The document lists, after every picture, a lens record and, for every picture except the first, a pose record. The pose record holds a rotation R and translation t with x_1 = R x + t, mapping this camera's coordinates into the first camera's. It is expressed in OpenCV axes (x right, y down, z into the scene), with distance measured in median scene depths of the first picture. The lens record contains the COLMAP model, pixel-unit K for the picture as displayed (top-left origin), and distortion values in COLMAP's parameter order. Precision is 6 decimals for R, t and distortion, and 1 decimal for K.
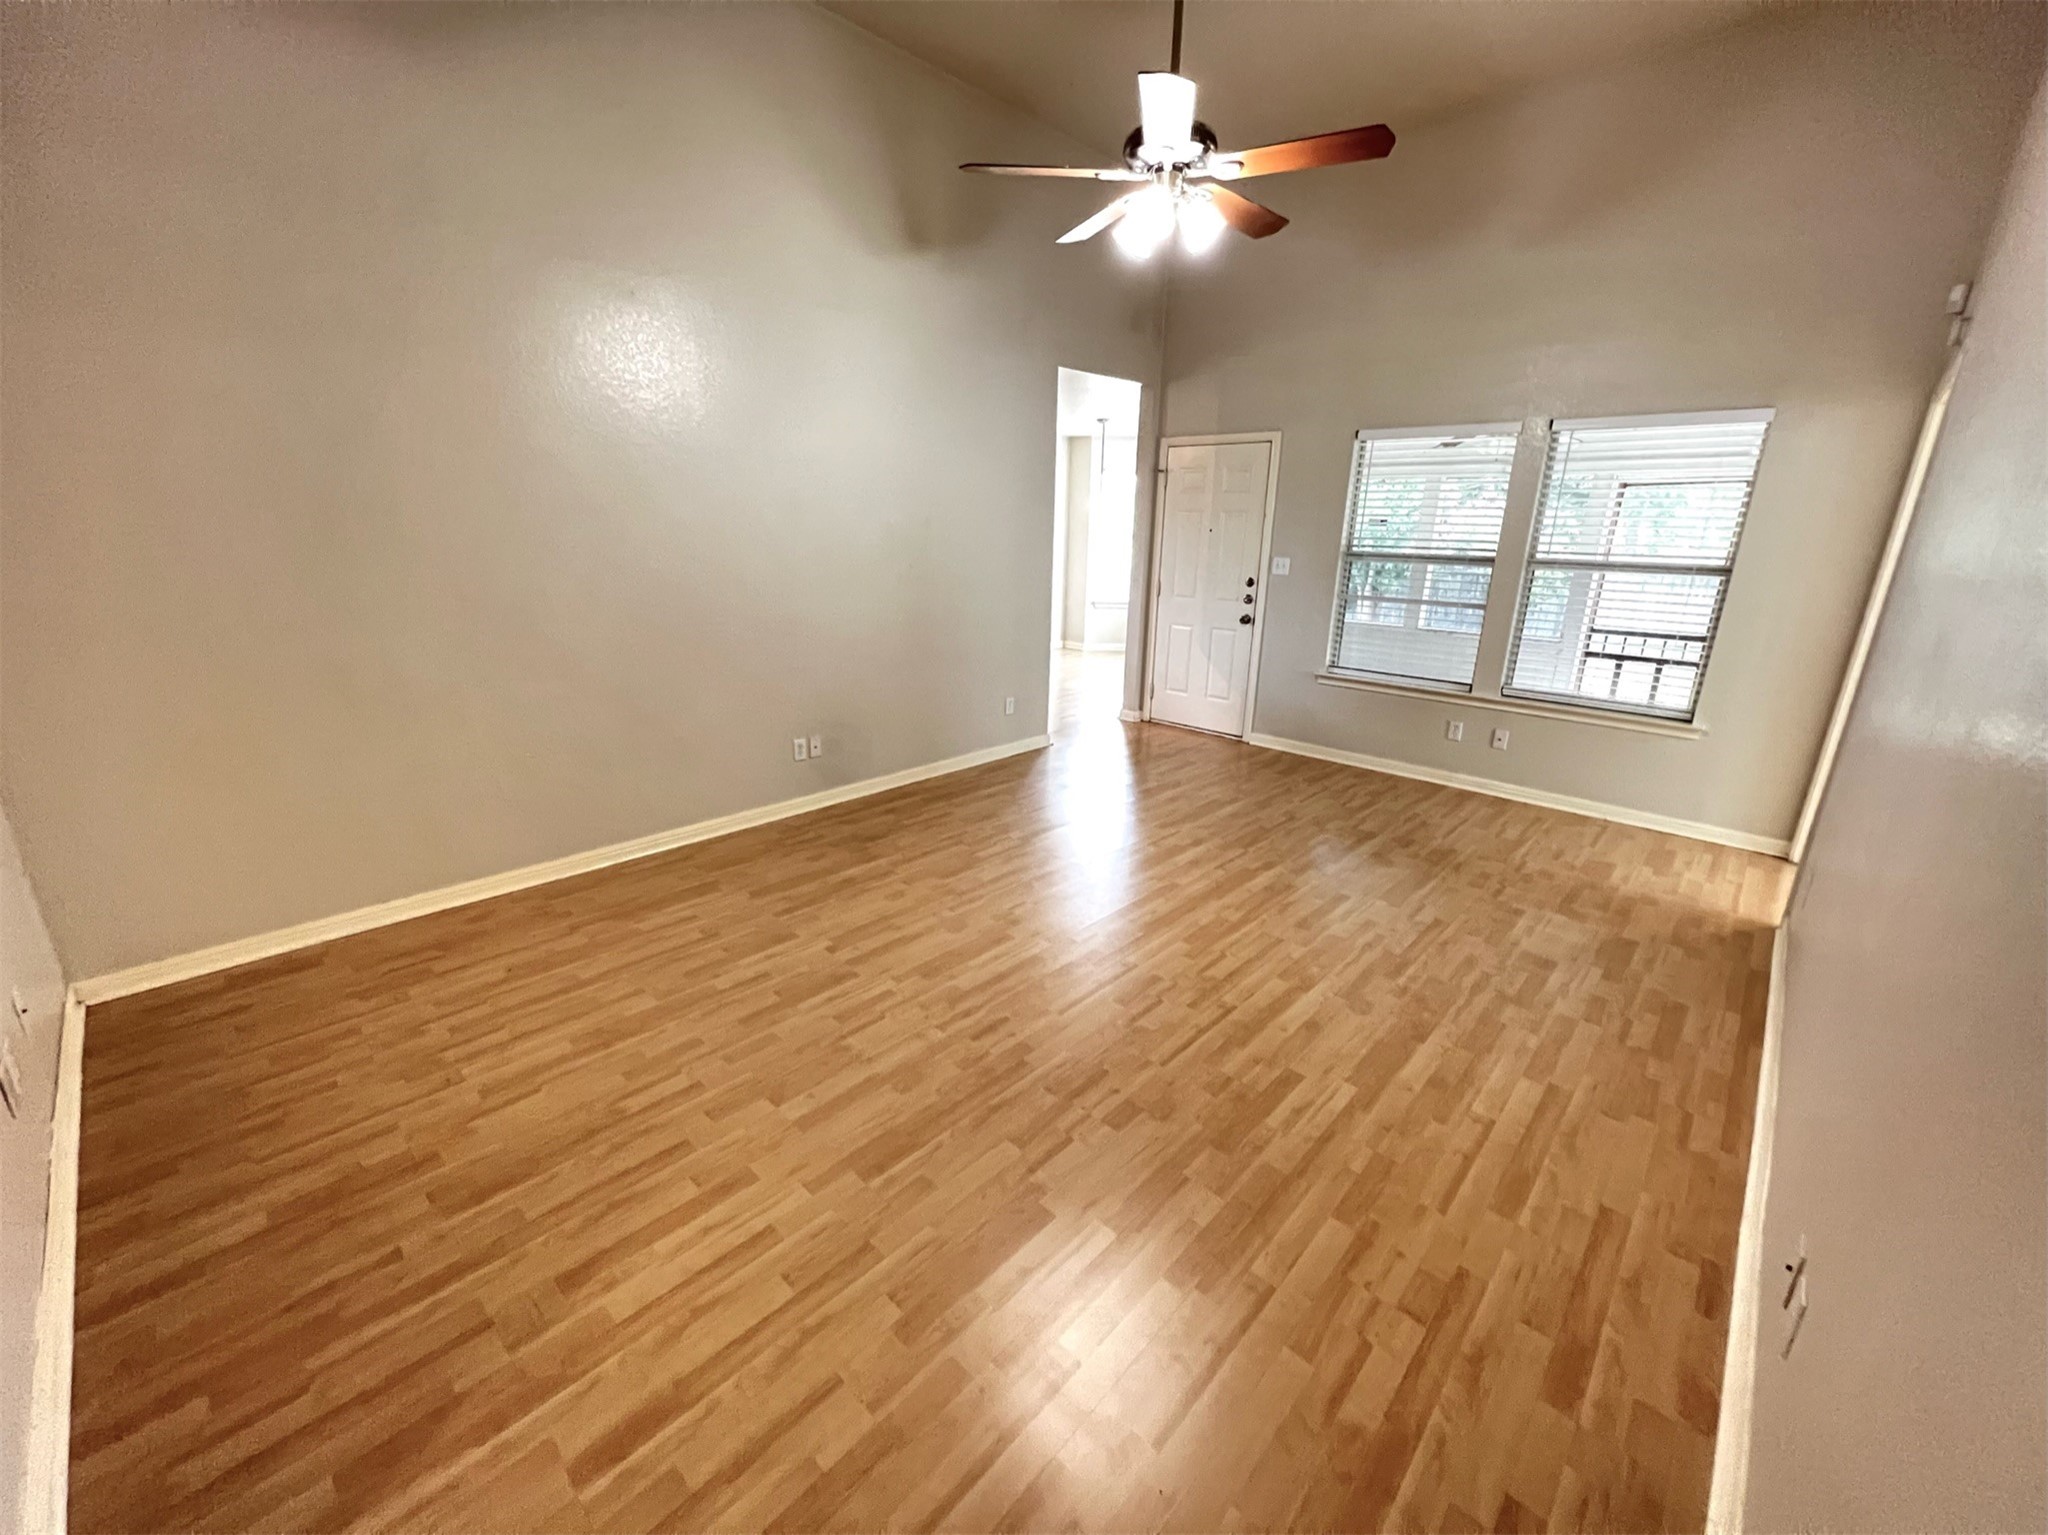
lens RADIAL K [[823.6, 0, 1020.5], [0, 823.6, 769.2], [0, 0, 1]] dist [-0.000044, 0.000059]
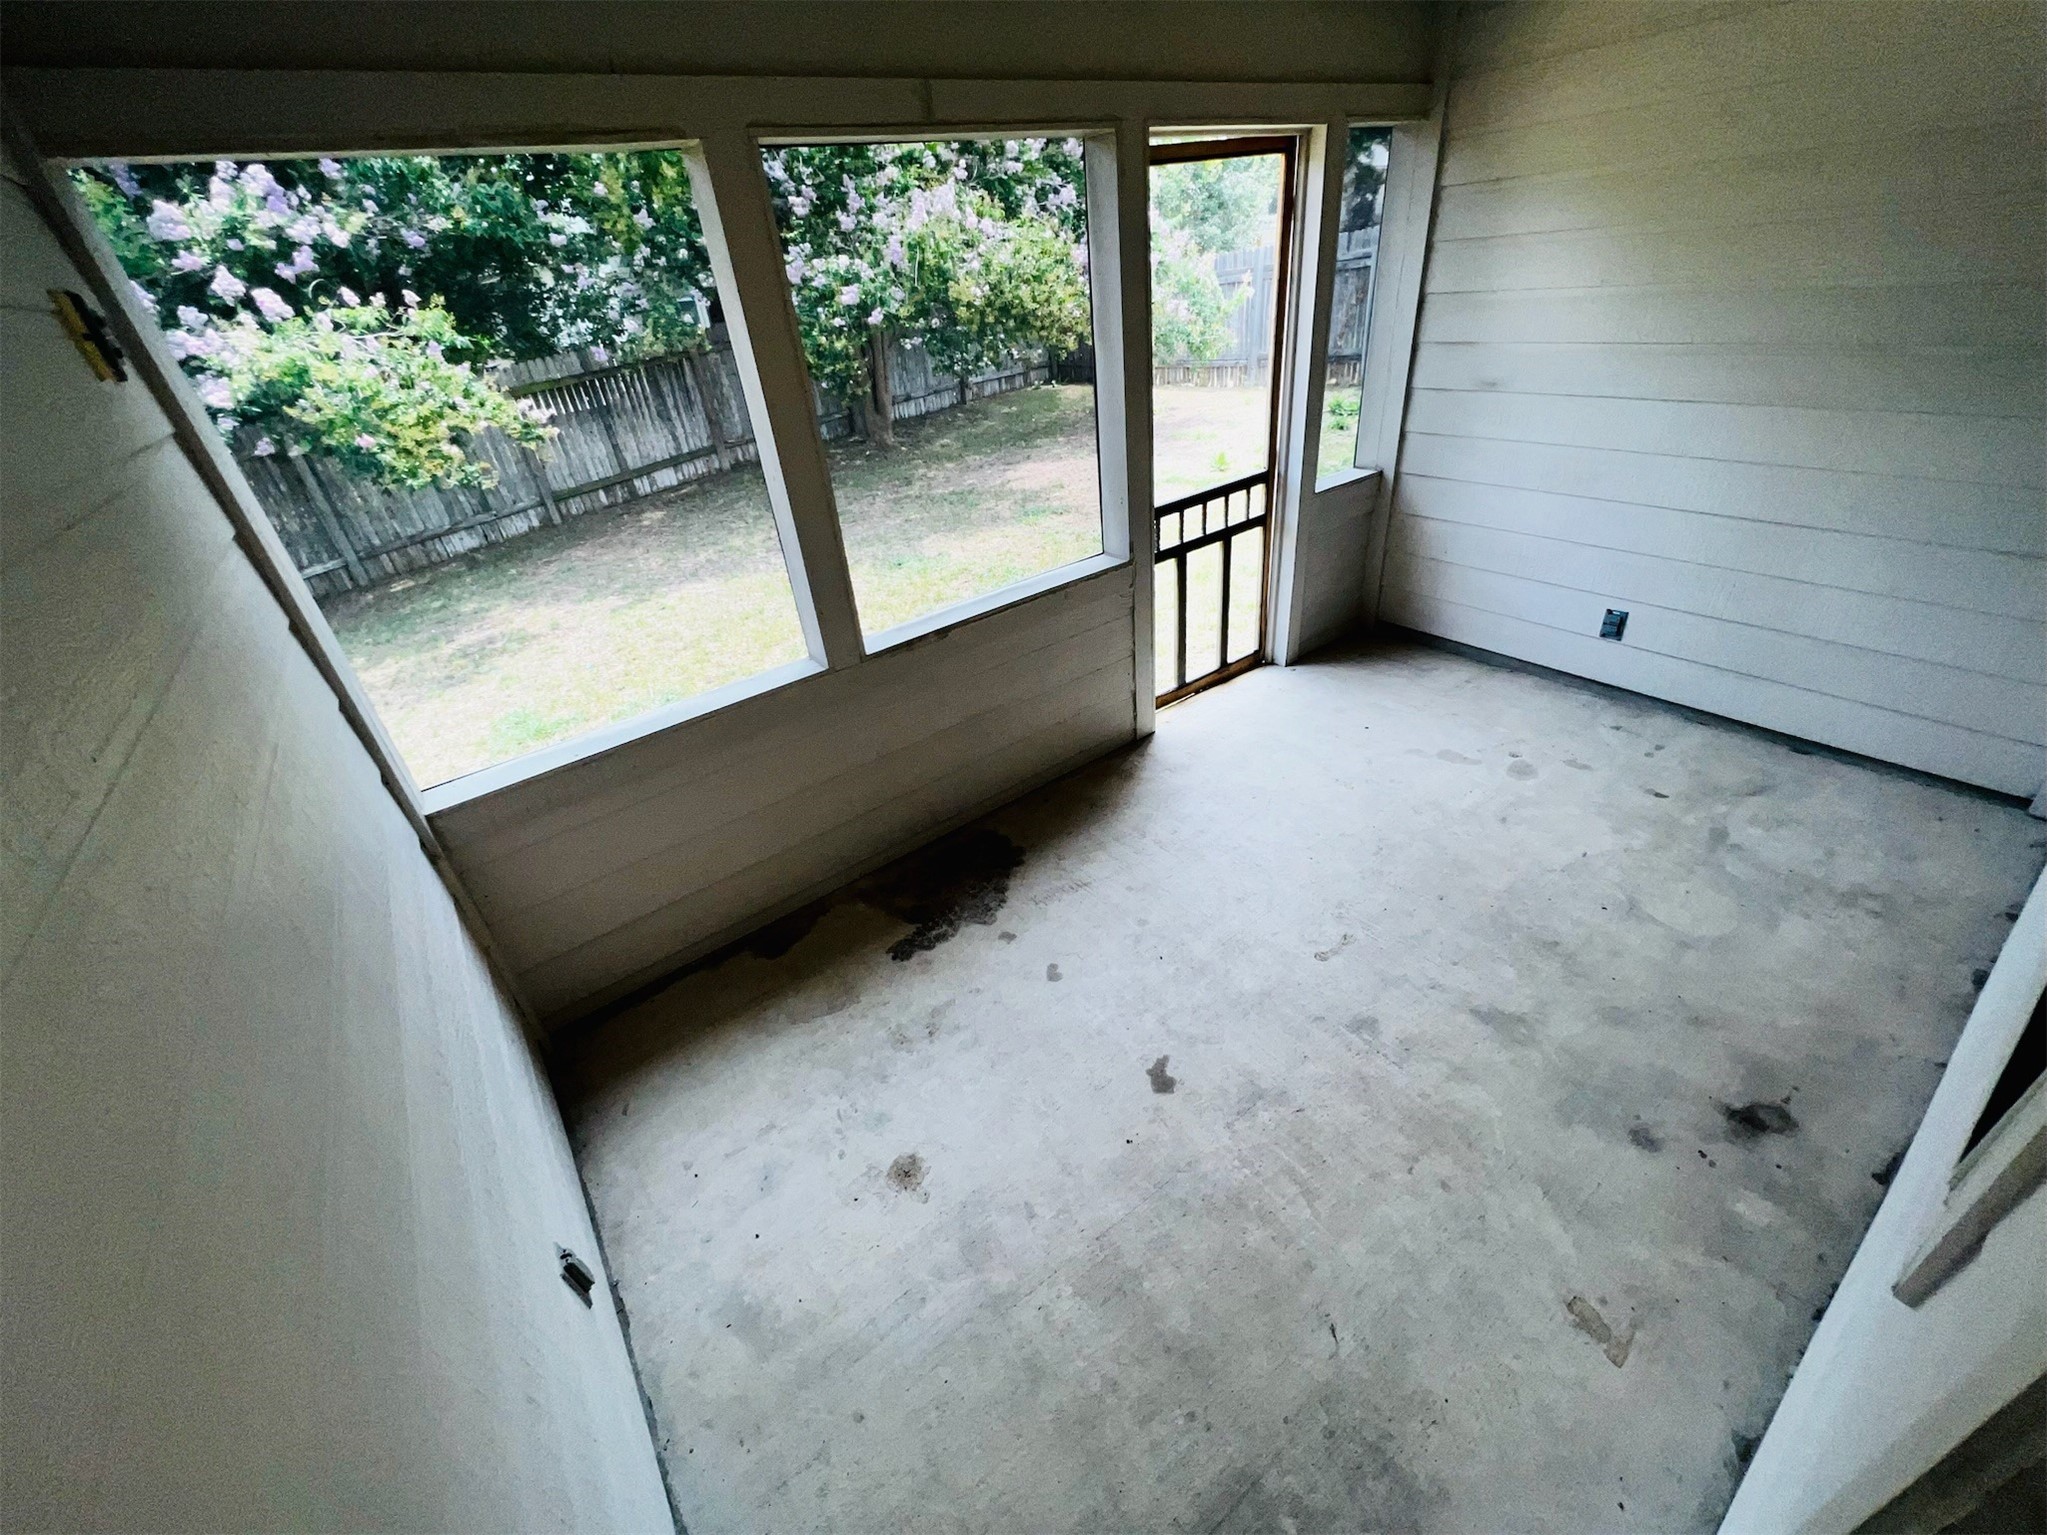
lens RADIAL K [[823.1, 0, 1026.0], [0, 823.1, 770.9], [0, 0, 1]] dist [-0.000044, 0.000059]
pose [[0.174588, -0.544436, 0.820432, 0.198004], [0.378067, 0.806426, 0.454690, -0.313261], [-0.909167, 0.230795, 0.346626, 0.978109]]
